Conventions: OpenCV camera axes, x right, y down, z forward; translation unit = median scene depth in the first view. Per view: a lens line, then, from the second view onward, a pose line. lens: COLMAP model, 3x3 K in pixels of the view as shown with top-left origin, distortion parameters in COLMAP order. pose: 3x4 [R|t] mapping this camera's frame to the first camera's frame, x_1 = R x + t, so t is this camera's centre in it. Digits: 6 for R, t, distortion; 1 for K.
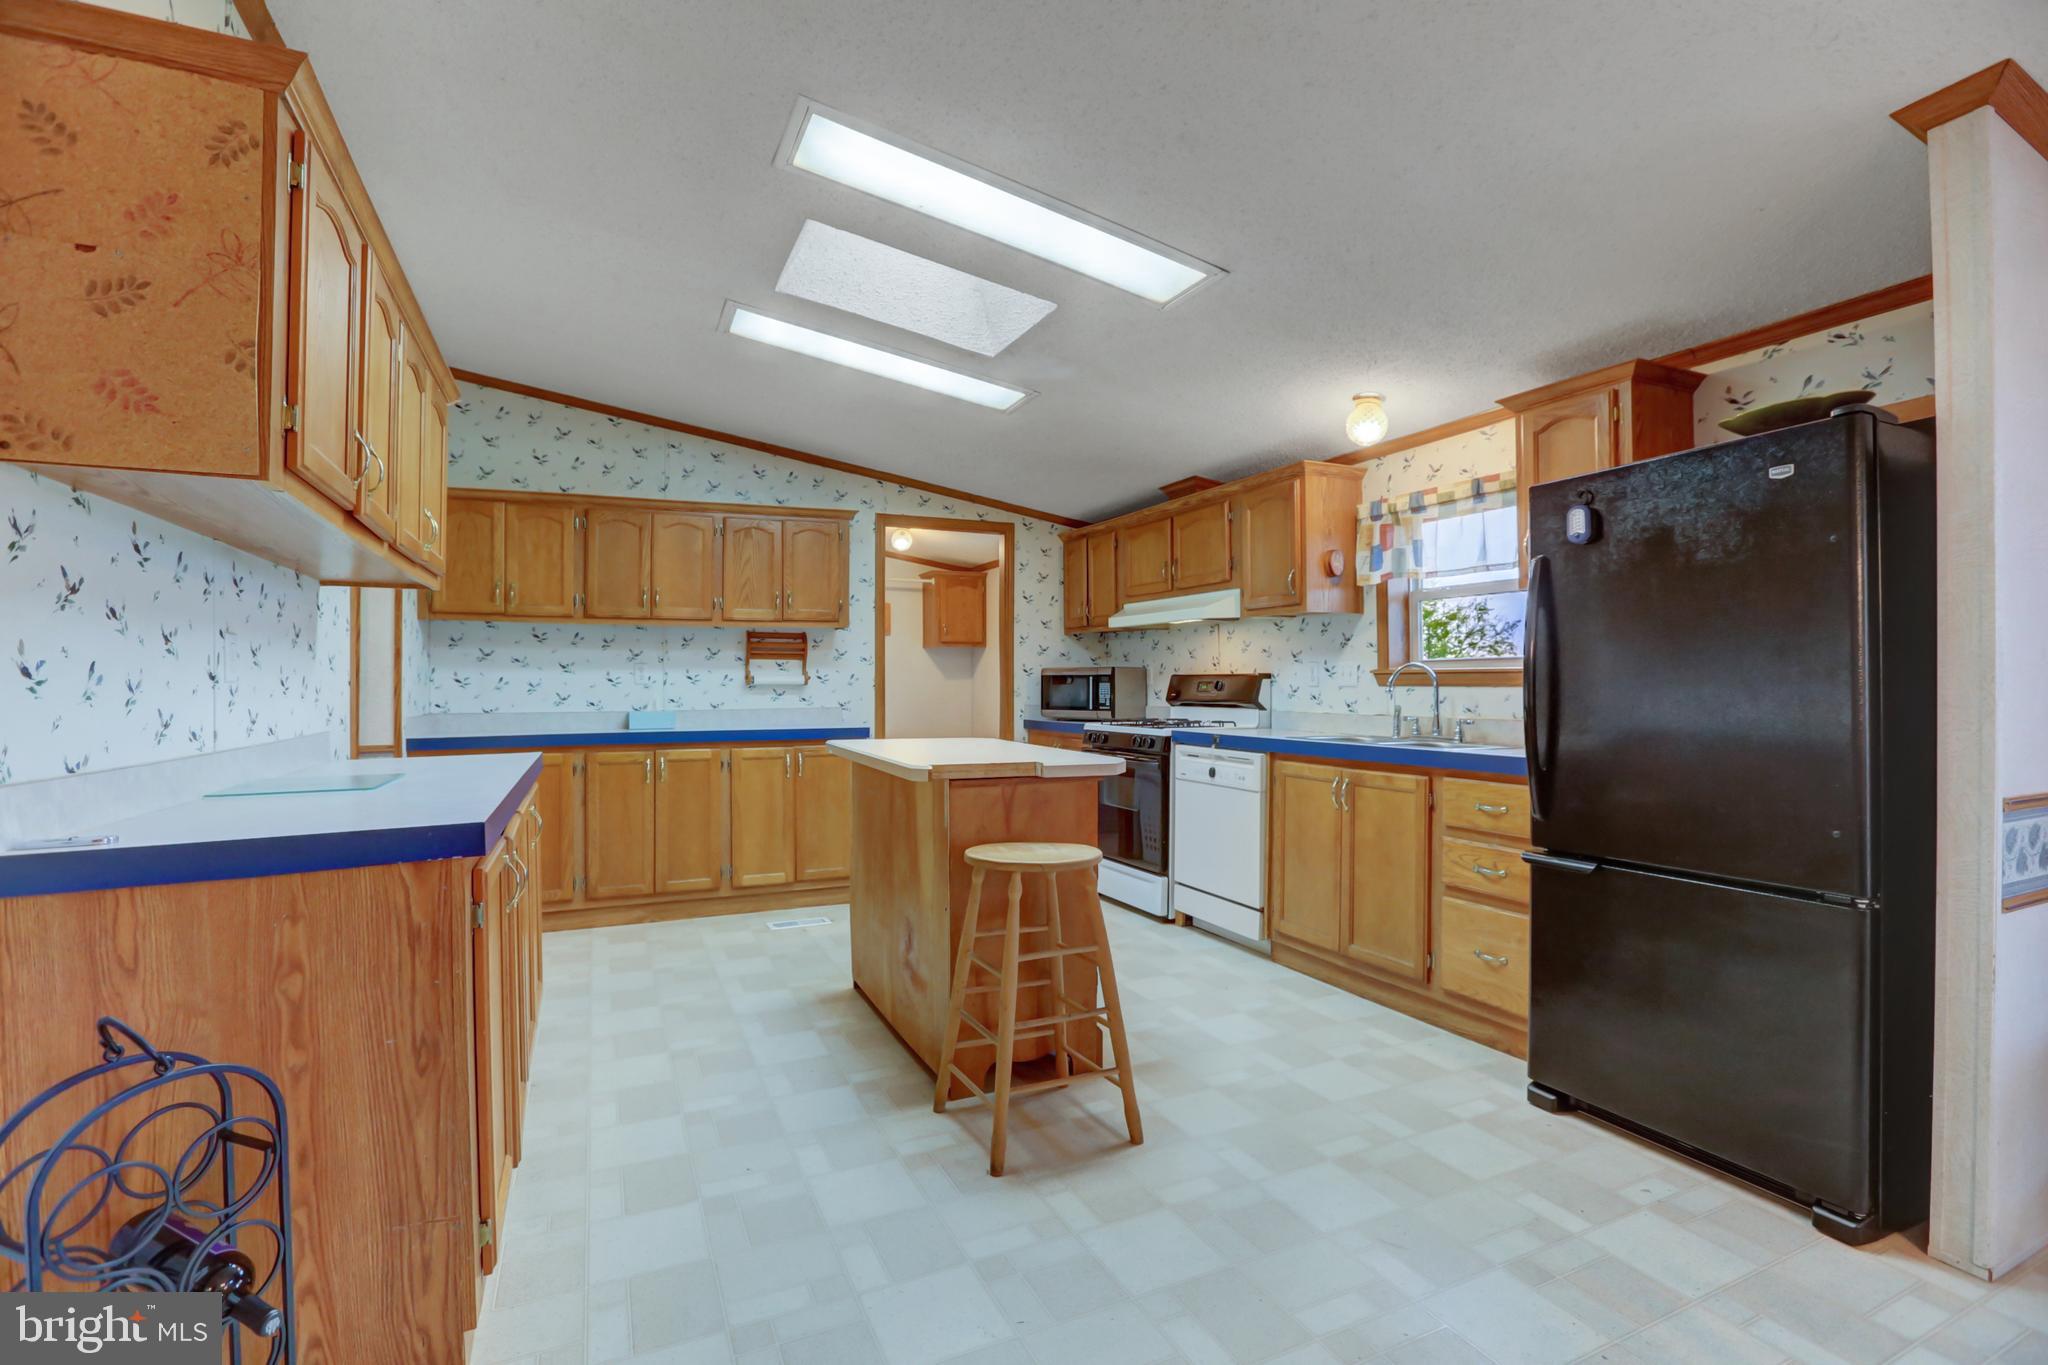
lens RADIAL K [[929.6, 0, 1013.7], [0, 929.6, 667.0], [0, 0, 1]] dist [-0.047382, 0.012890]
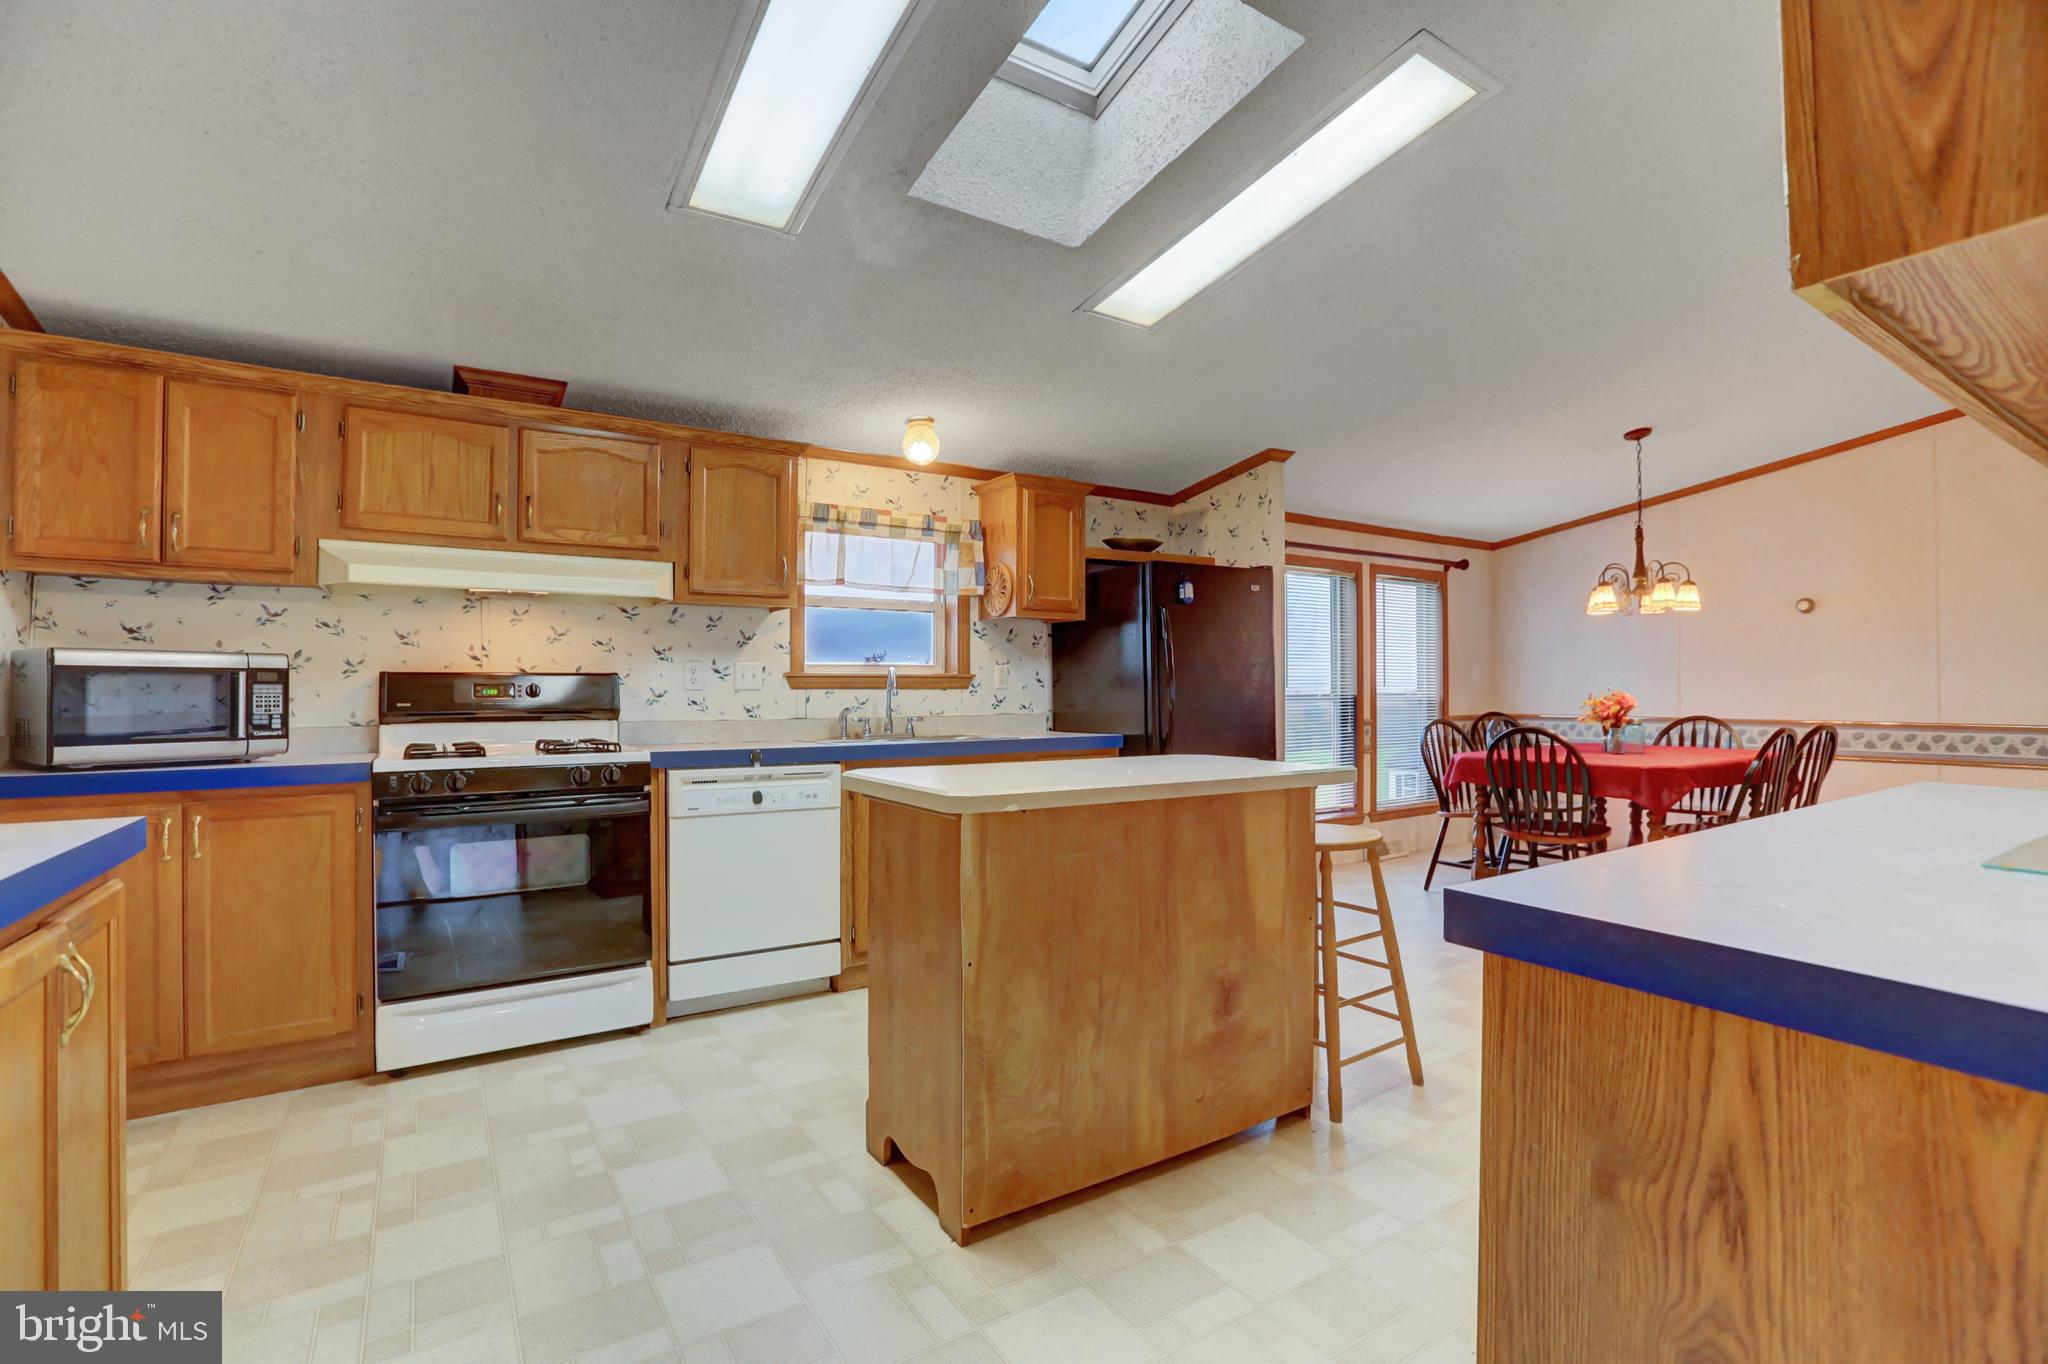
lens RADIAL K [[929.6, 0, 1015.0], [0, 929.6, 677.4], [0, 0, 1]] dist [-0.047382, 0.012890]
pose [[-0.138733, 0.013475, 0.990238, -0.659050], [-0.015350, 0.999758, -0.015755, 0.021799], [-0.990211, -0.017386, -0.138492, 0.975607]]
